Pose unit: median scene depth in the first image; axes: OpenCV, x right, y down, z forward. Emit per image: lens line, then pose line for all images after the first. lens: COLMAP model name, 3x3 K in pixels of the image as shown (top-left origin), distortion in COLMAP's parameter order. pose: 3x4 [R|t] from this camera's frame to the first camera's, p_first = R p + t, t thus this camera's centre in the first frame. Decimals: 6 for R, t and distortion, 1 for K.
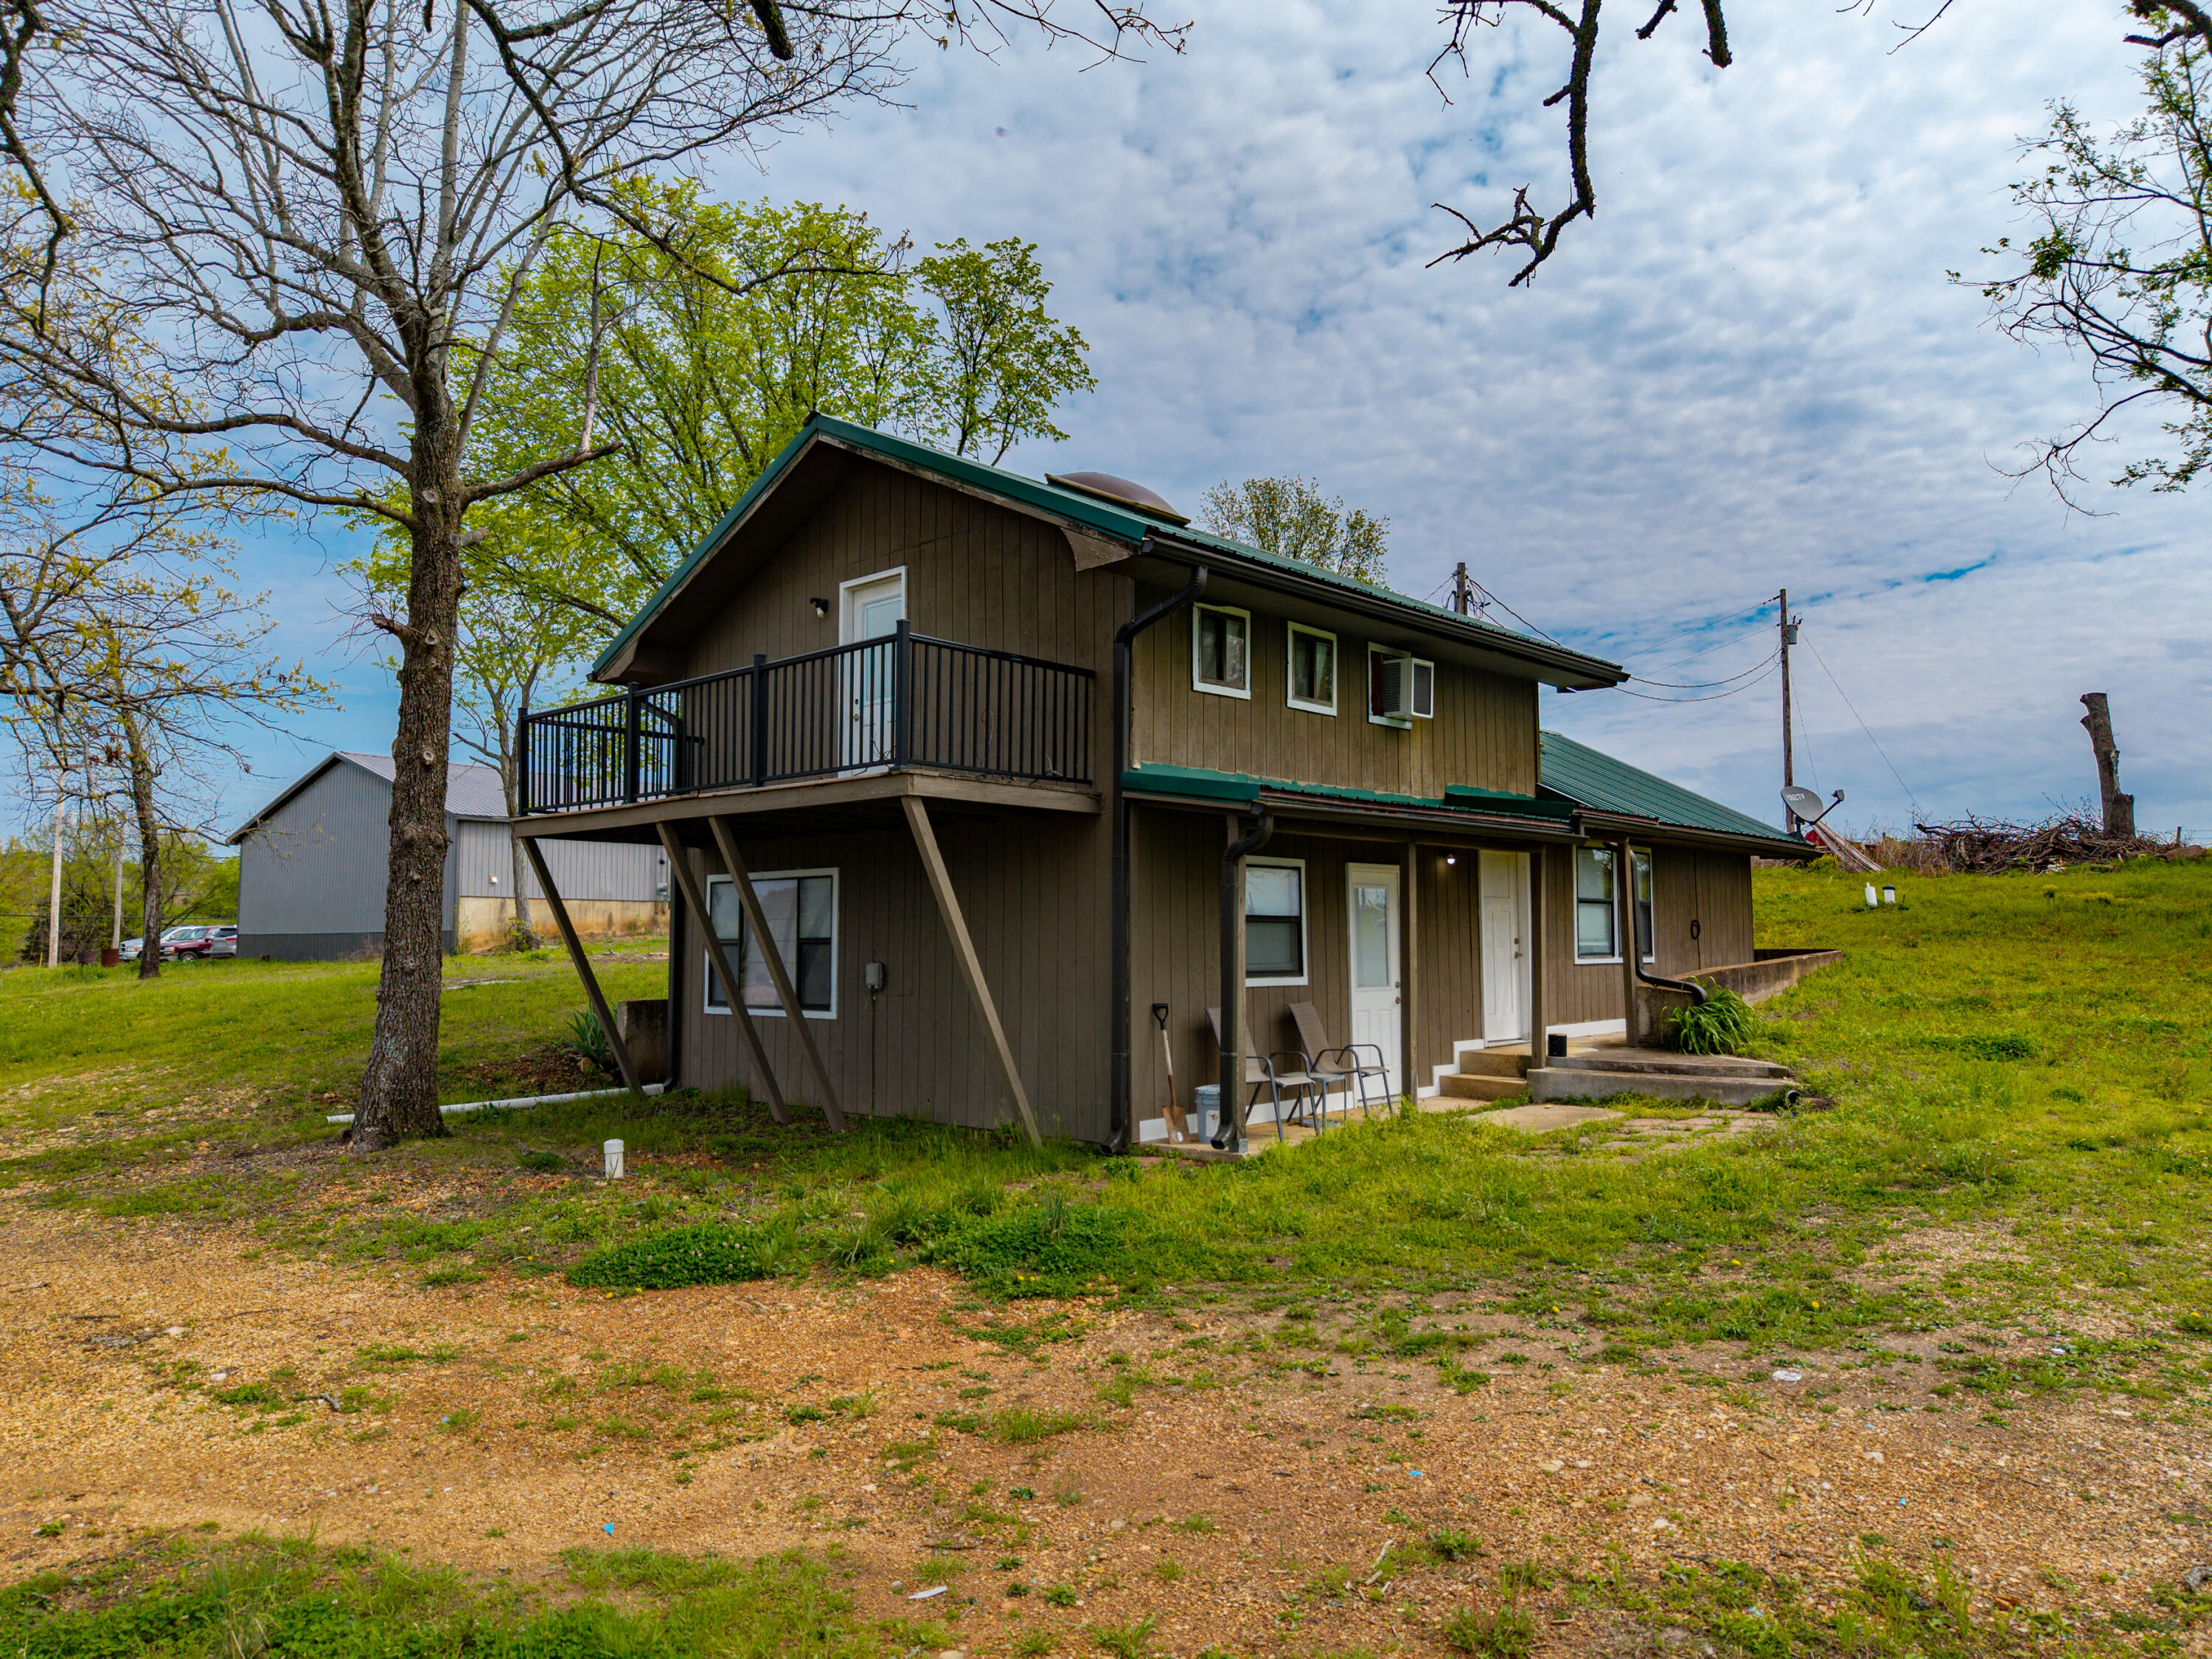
lens RADIAL K [[1482.9, 0, 1104.6], [0, 1482.9, 824.5], [0, 0, 1]] dist [0.011909, -0.009703]
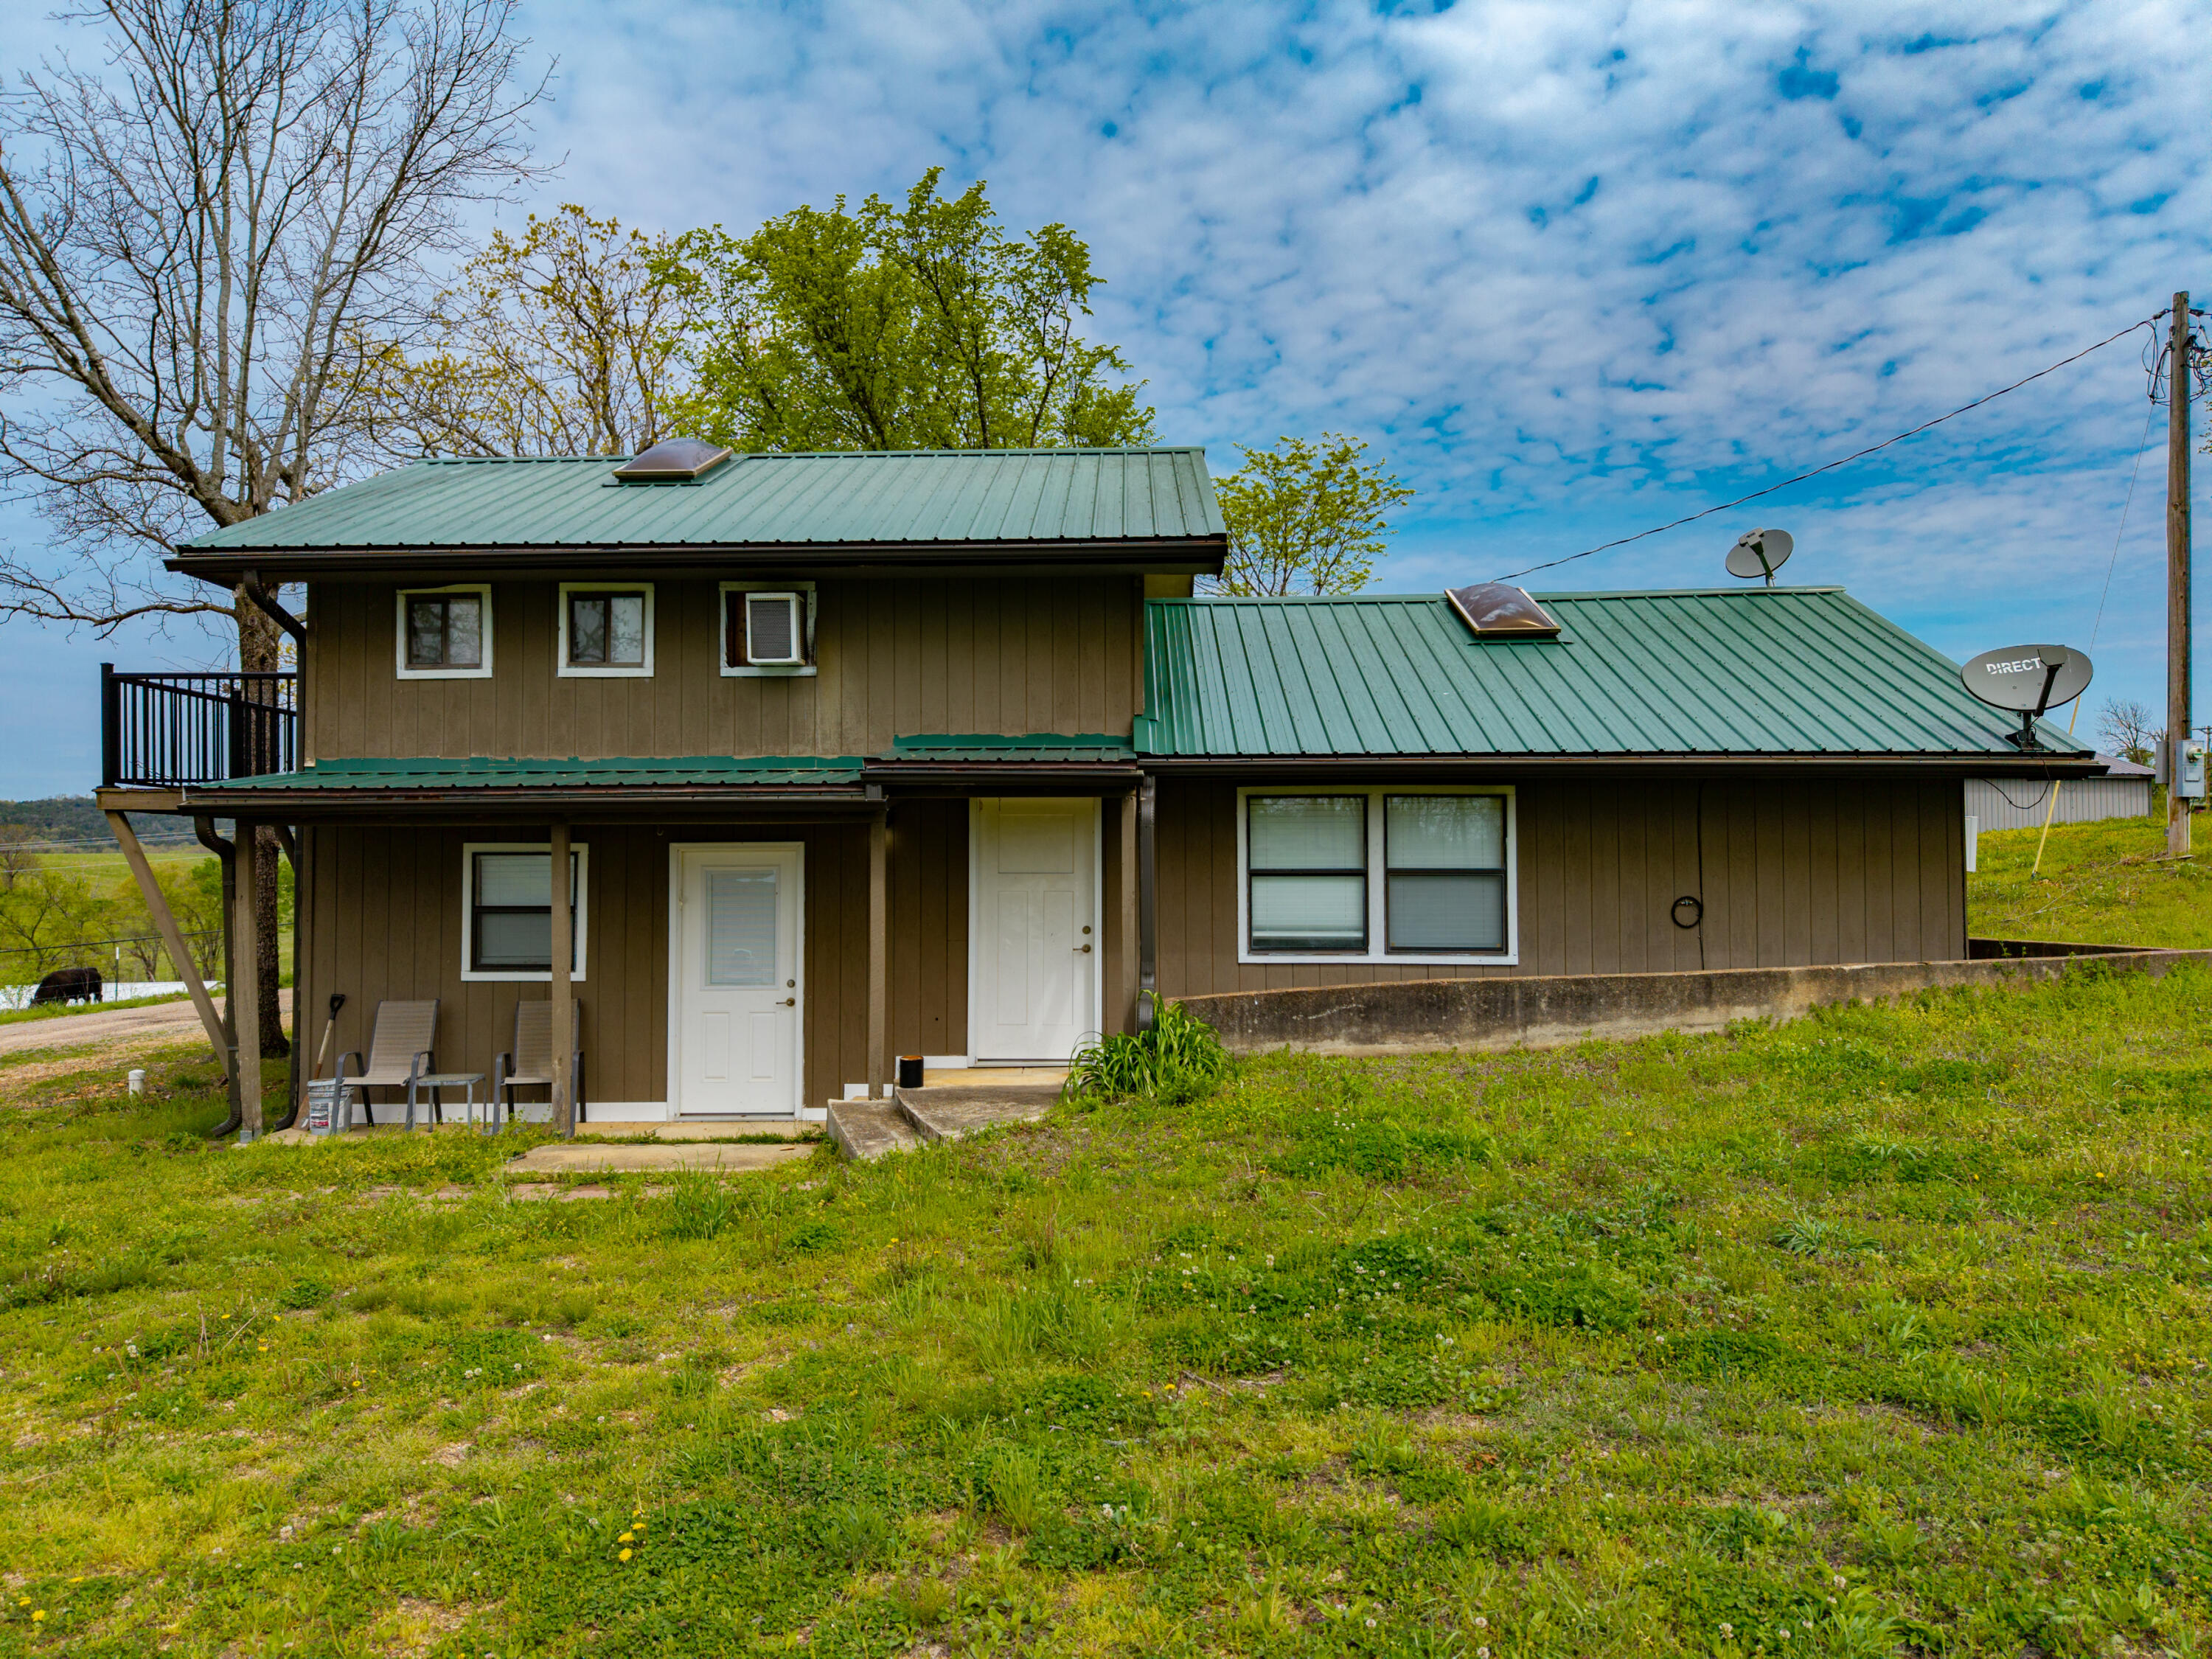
lens RADIAL K [[1446.9, 0, 1098.2], [0, 1446.9, 826.7], [0, 0, 1]] dist [0.075383, -0.192001]
pose [[0.663610, -0.024709, -0.747671, 0.920245], [0.062146, 0.997820, 0.022184, 0.011459], [0.745493, -0.061186, 0.663699, 0.575298]]
